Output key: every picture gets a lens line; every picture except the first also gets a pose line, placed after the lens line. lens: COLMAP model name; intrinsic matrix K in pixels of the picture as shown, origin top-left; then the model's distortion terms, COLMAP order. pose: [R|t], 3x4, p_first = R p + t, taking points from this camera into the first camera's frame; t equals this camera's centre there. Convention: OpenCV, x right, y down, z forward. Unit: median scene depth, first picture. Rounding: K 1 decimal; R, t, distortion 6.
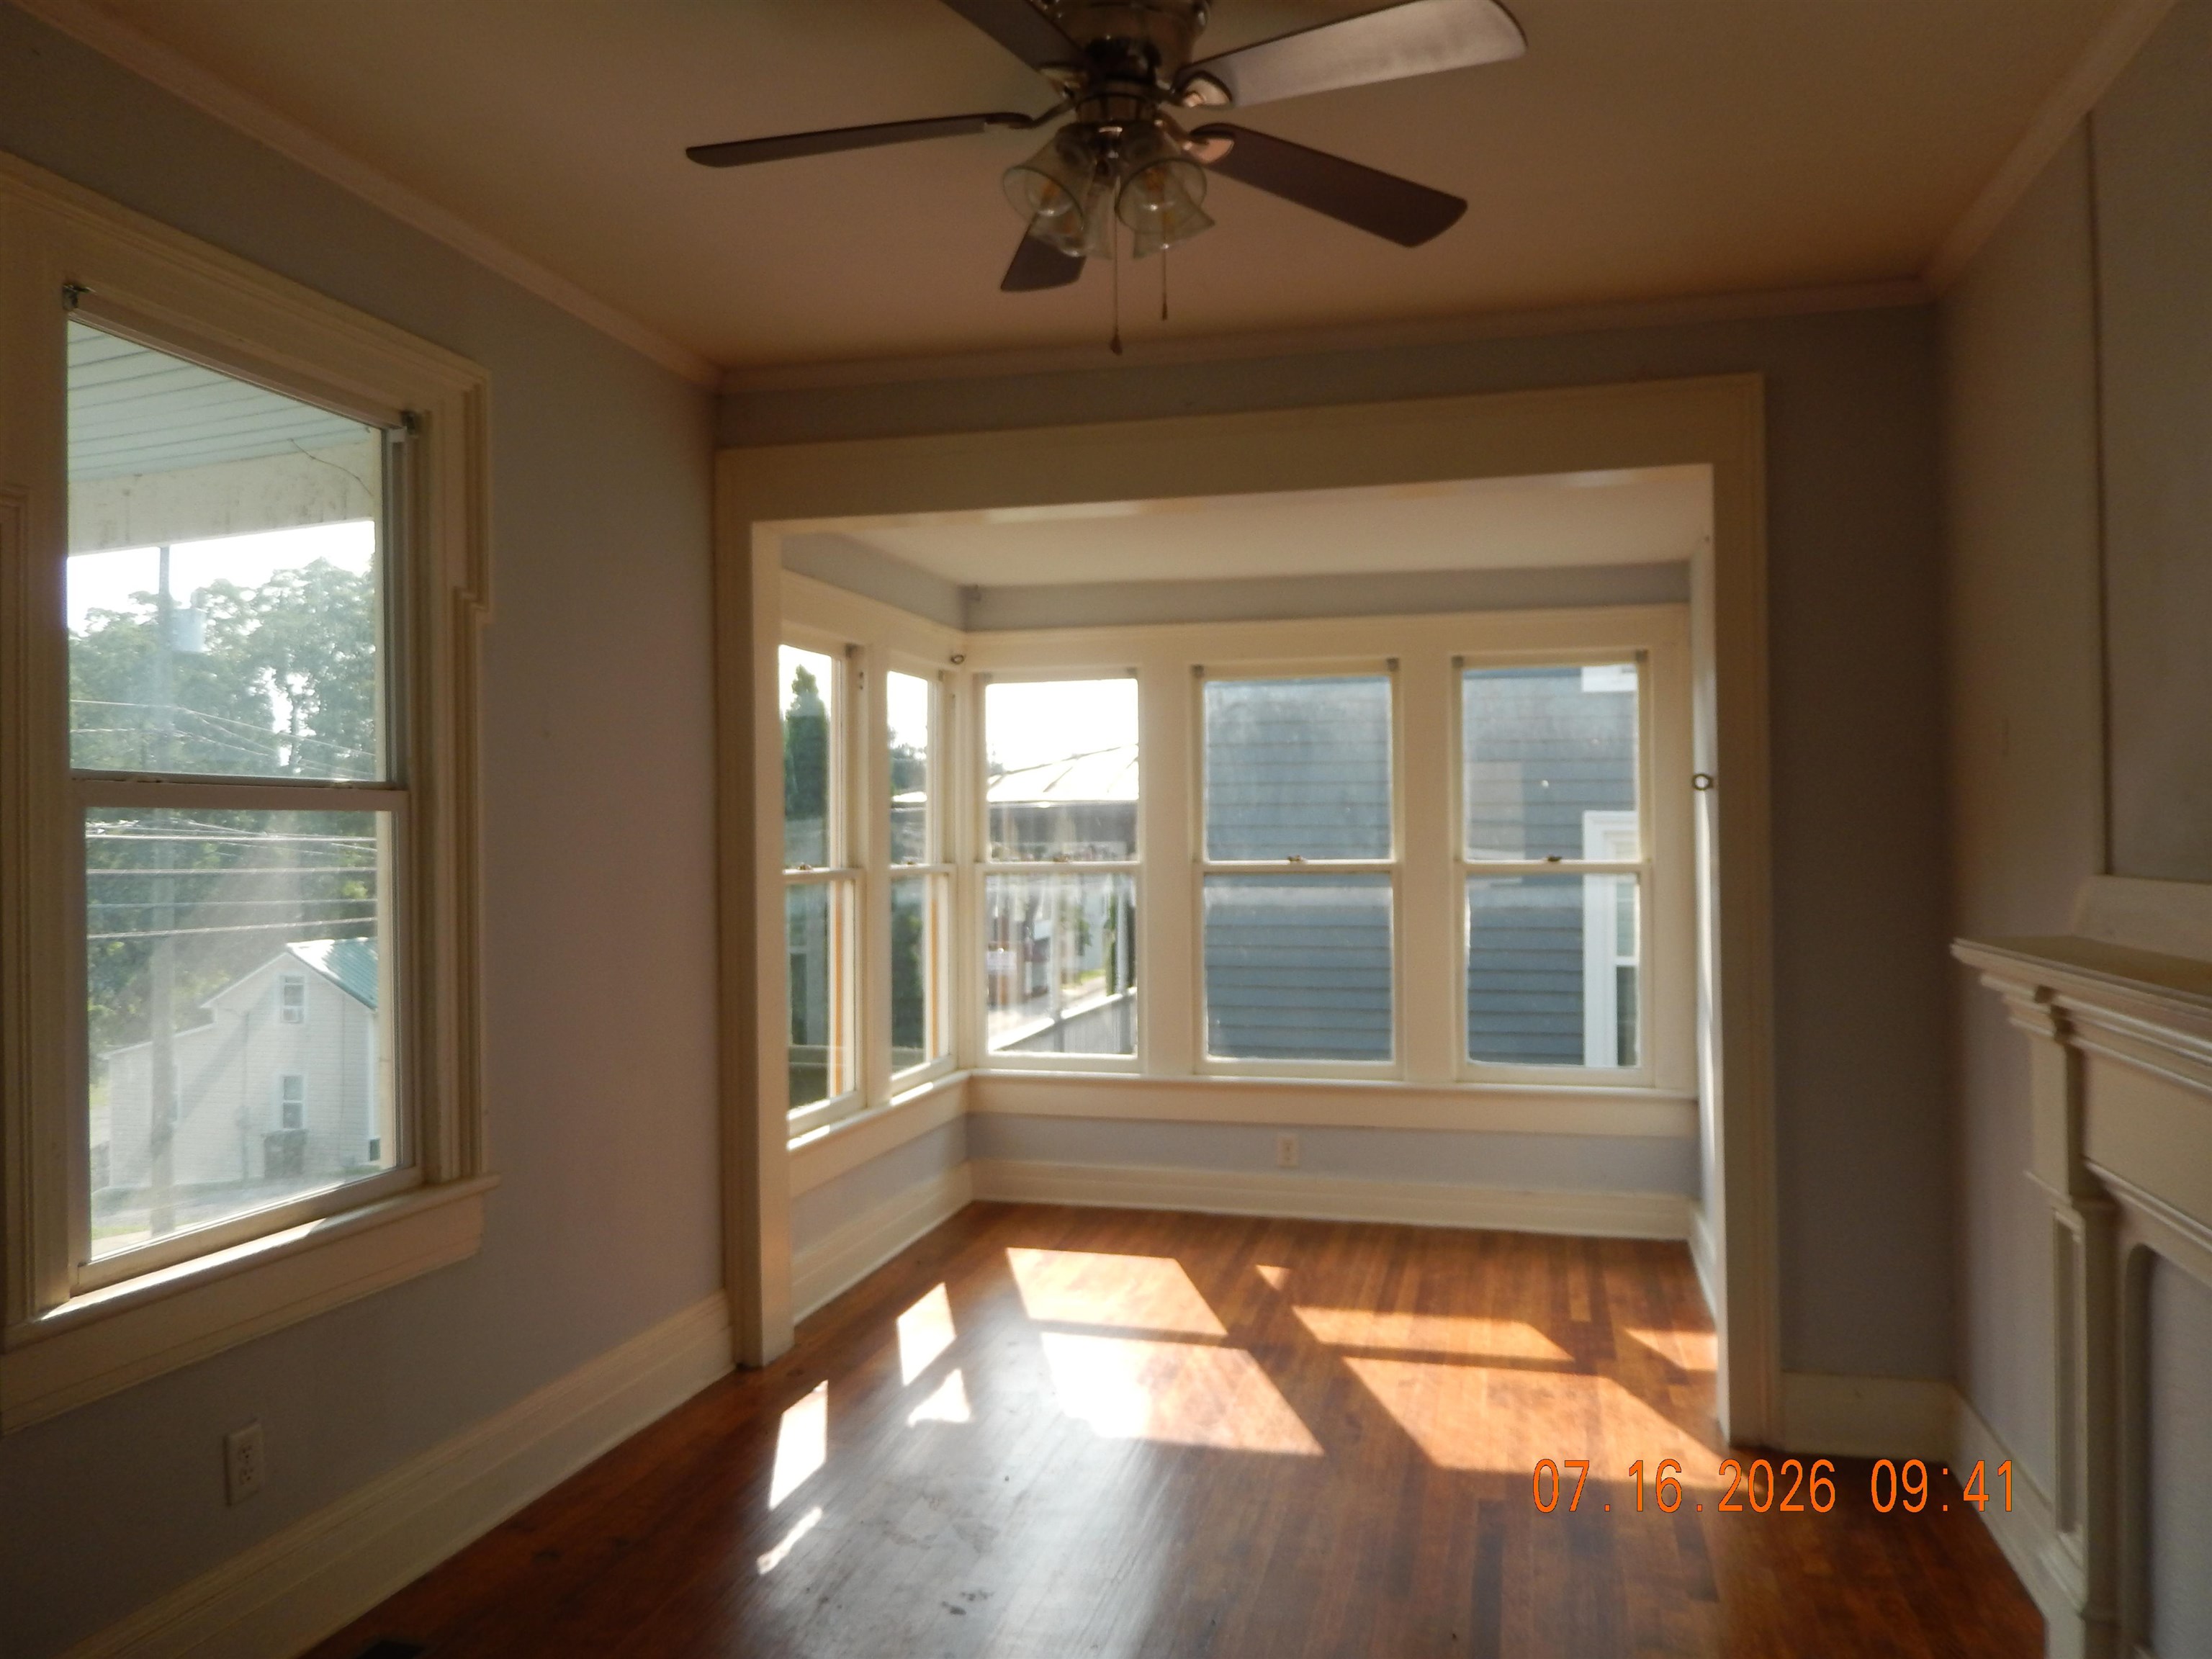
lens RADIAL K [[1639.1, 0, 1105.6], [0, 1639.1, 833.0], [0, 0, 1]] dist [0.004449, -0.006664]
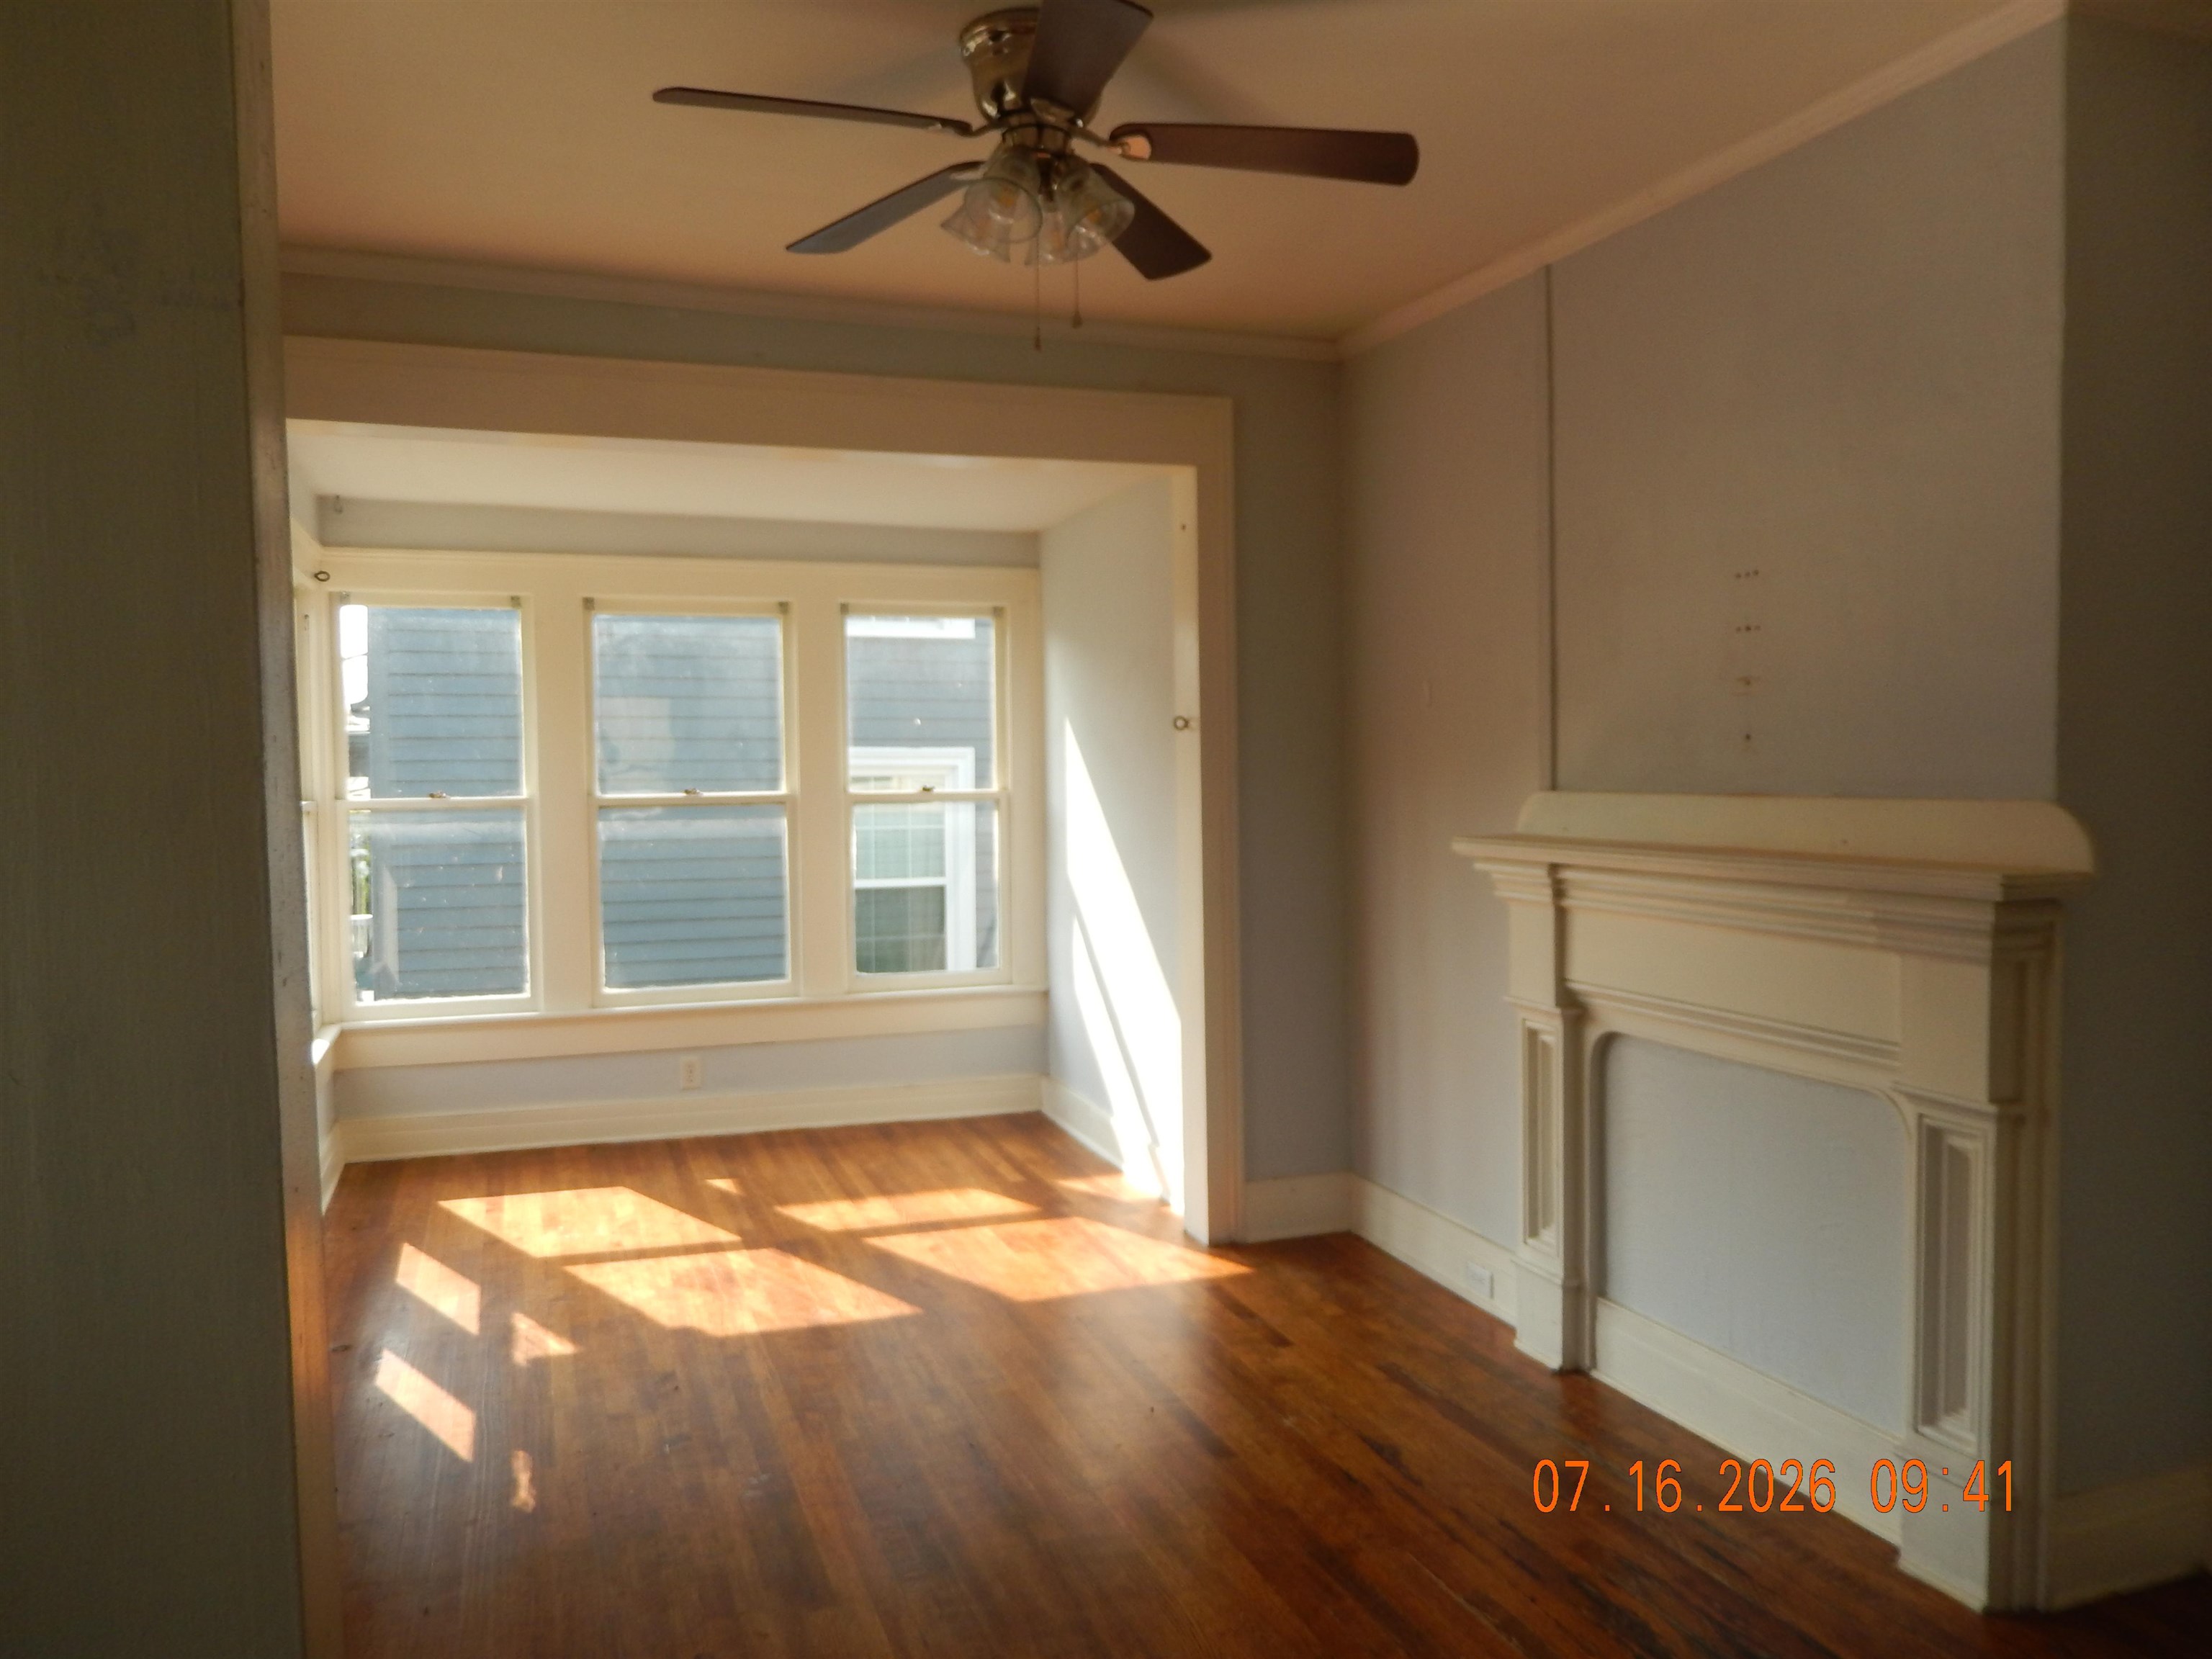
lens RADIAL K [[1639.1, 0, 1098.7], [0, 1639.1, 829.9], [0, 0, 1]] dist [0.004449, -0.006664]
pose [[0.833916, -0.023882, 0.551374, -0.250120], [0.003383, 0.999266, 0.038165, 0.001559], [-0.551881, -0.029961, 0.833385, -0.001849]]
